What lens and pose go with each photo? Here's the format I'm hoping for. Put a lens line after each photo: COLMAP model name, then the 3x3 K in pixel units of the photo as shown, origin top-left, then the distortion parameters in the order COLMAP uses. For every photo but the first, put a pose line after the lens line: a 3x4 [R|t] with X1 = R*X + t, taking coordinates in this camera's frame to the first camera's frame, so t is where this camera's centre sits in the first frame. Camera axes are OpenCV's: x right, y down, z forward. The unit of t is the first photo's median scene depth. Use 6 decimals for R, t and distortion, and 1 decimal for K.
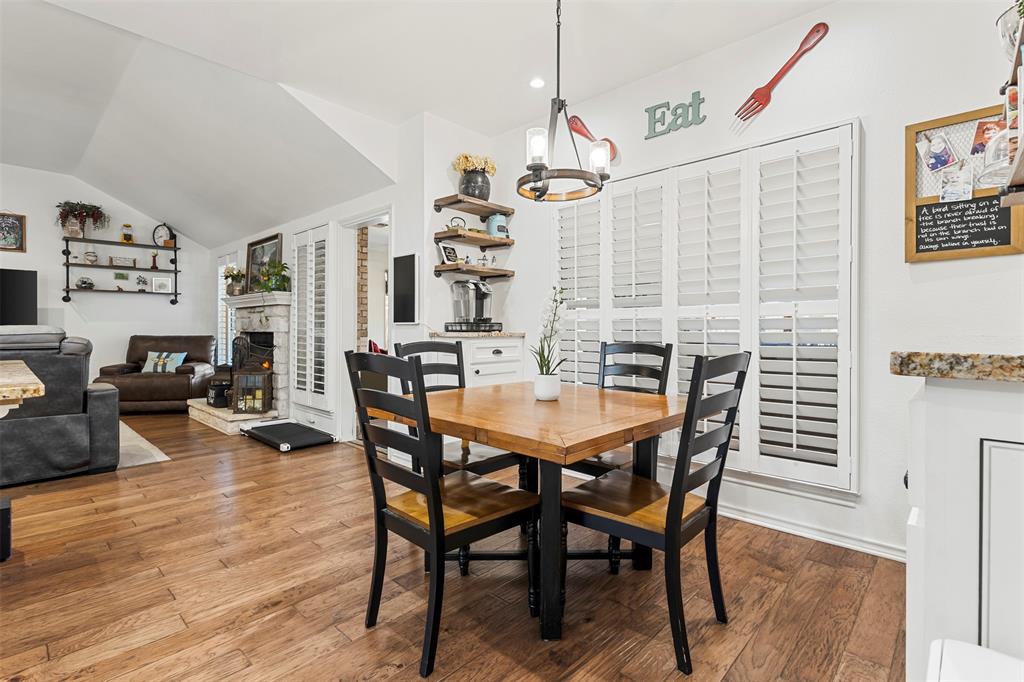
lens RADIAL K [[476.5, 0, 513.7], [0, 476.5, 338.1], [0, 0, 1]] dist [0.011224, -0.000229]
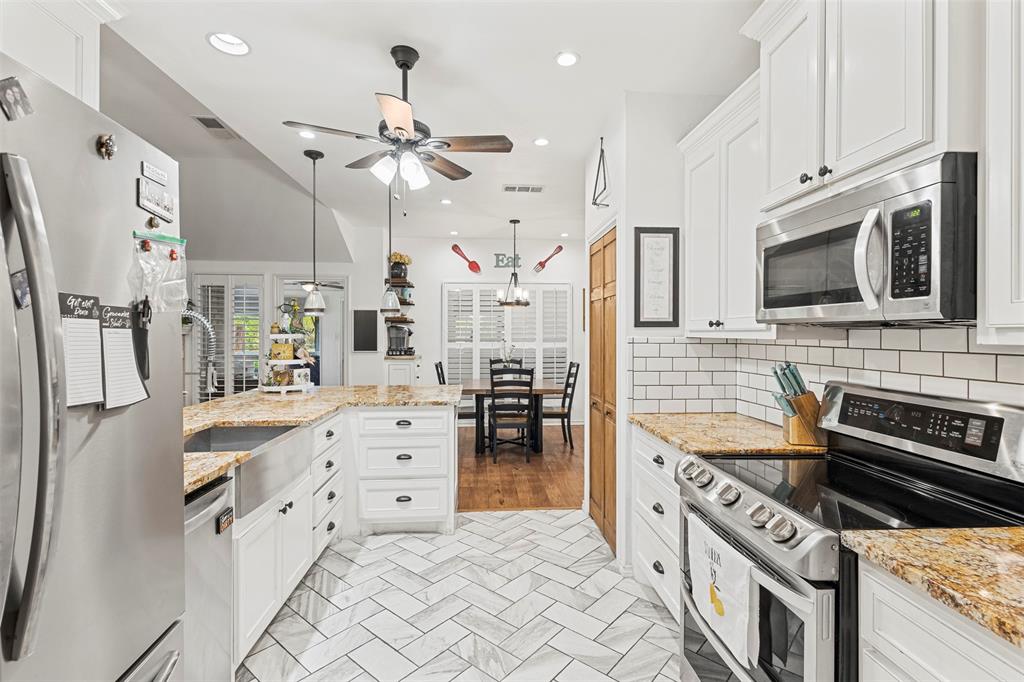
lens RADIAL K [[476.5, 0, 510.8], [0, 476.5, 338.2], [0, 0, 1]] dist [0.011224, -0.000229]
pose [[0.682966, -0.006434, 0.730422, -1.327301], [0.012069, 0.999924, -0.002477, -0.080795], [-0.730350, 0.010507, 0.682992, -0.581104]]
